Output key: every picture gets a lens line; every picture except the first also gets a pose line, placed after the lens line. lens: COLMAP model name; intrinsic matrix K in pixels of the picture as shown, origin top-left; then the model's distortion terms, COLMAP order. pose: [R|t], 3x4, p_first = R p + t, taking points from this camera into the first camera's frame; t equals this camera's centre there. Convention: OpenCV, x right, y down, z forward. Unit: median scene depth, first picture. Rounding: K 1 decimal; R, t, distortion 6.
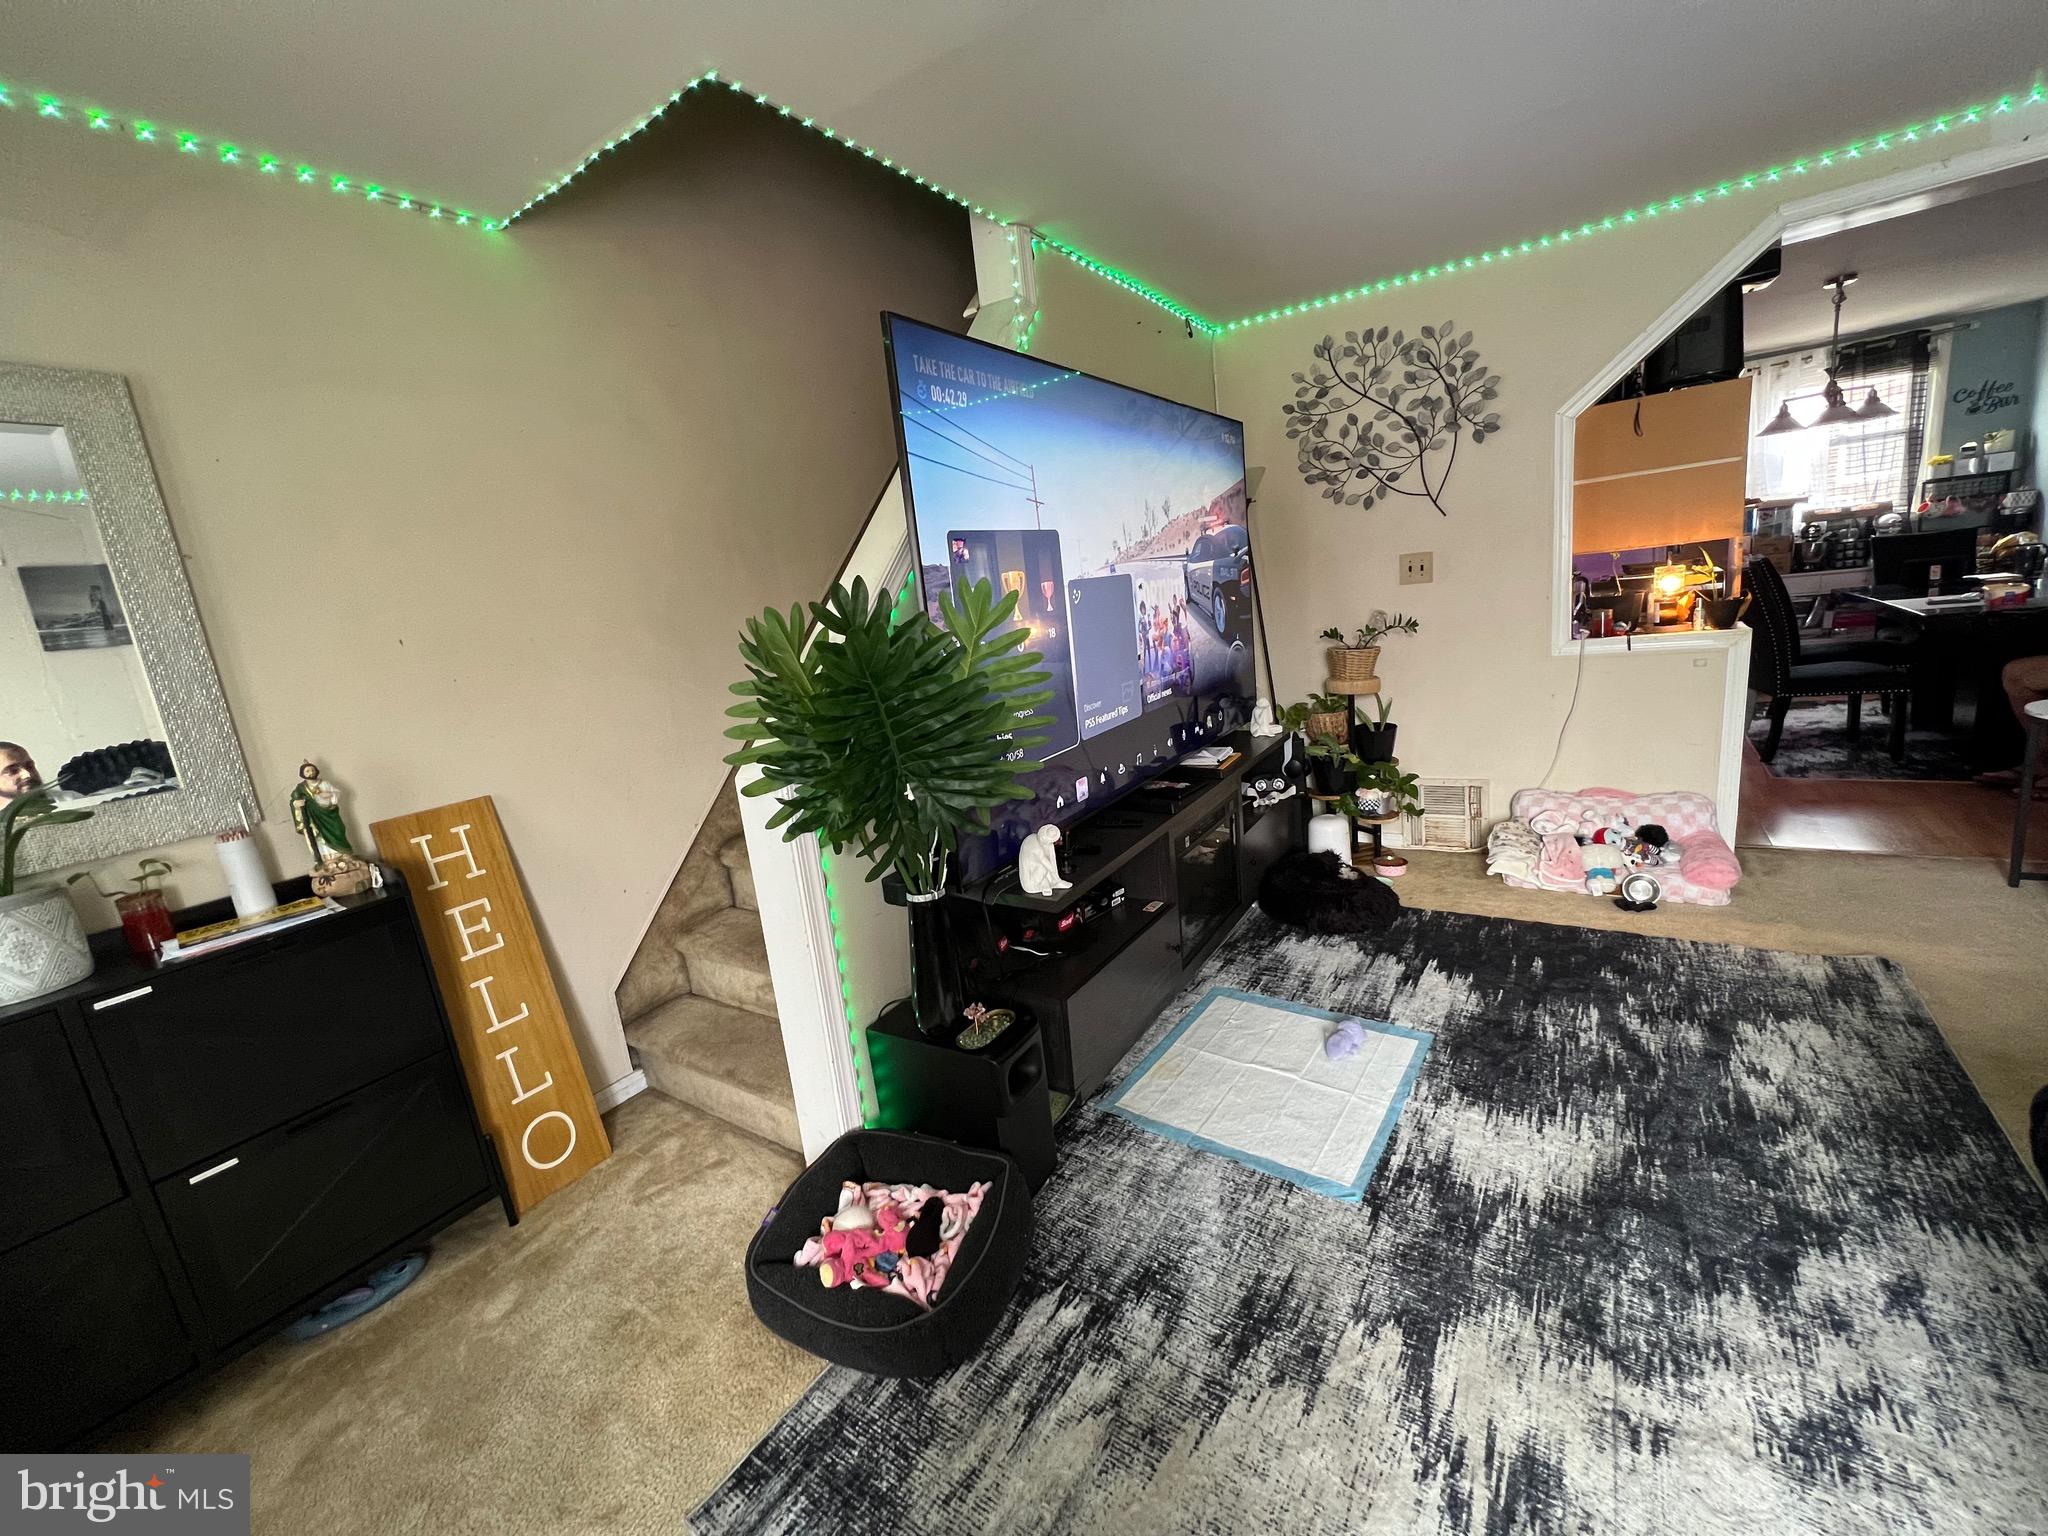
lens RADIAL K [[811.3, 0, 1023.2], [0, 811.3, 764.8], [0, 0, 1]] dist [-0.006232, 0.000494]
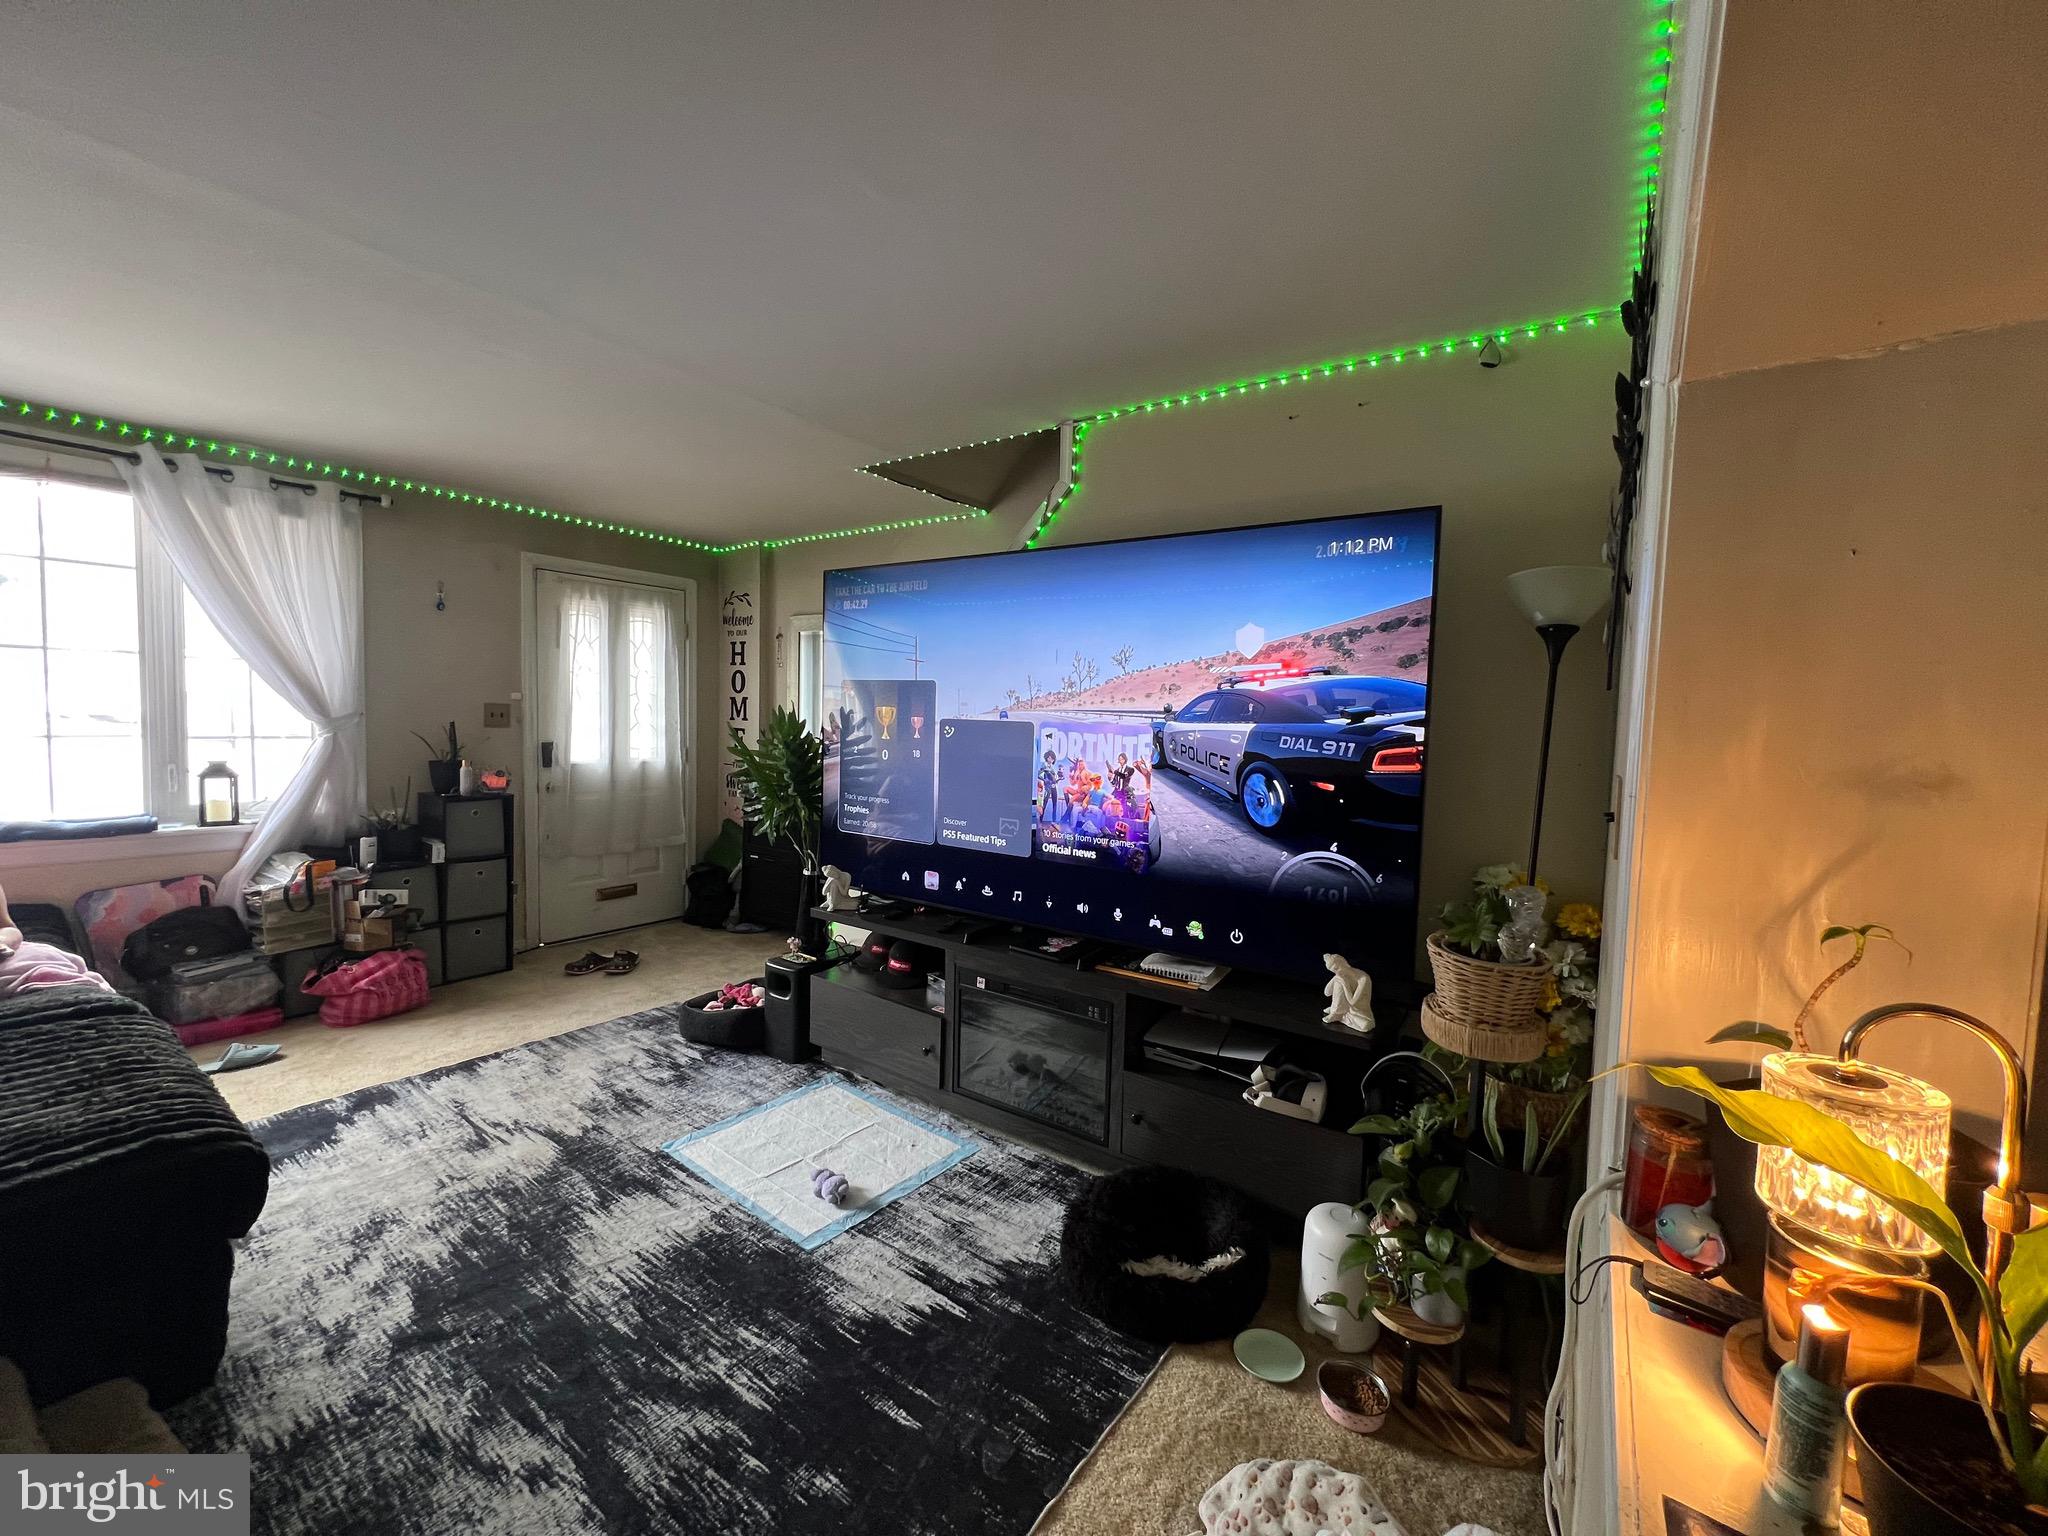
lens RADIAL K [[811.3, 0, 1023.2], [0, 811.3, 764.8], [0, 0, 1]] dist [-0.006232, 0.000494]
pose [[-0.016354, 0.175750, -0.984299, 1.578539], [-0.237918, 0.955471, 0.174556, -0.488070], [0.971147, 0.237037, 0.026188, 1.311523]]
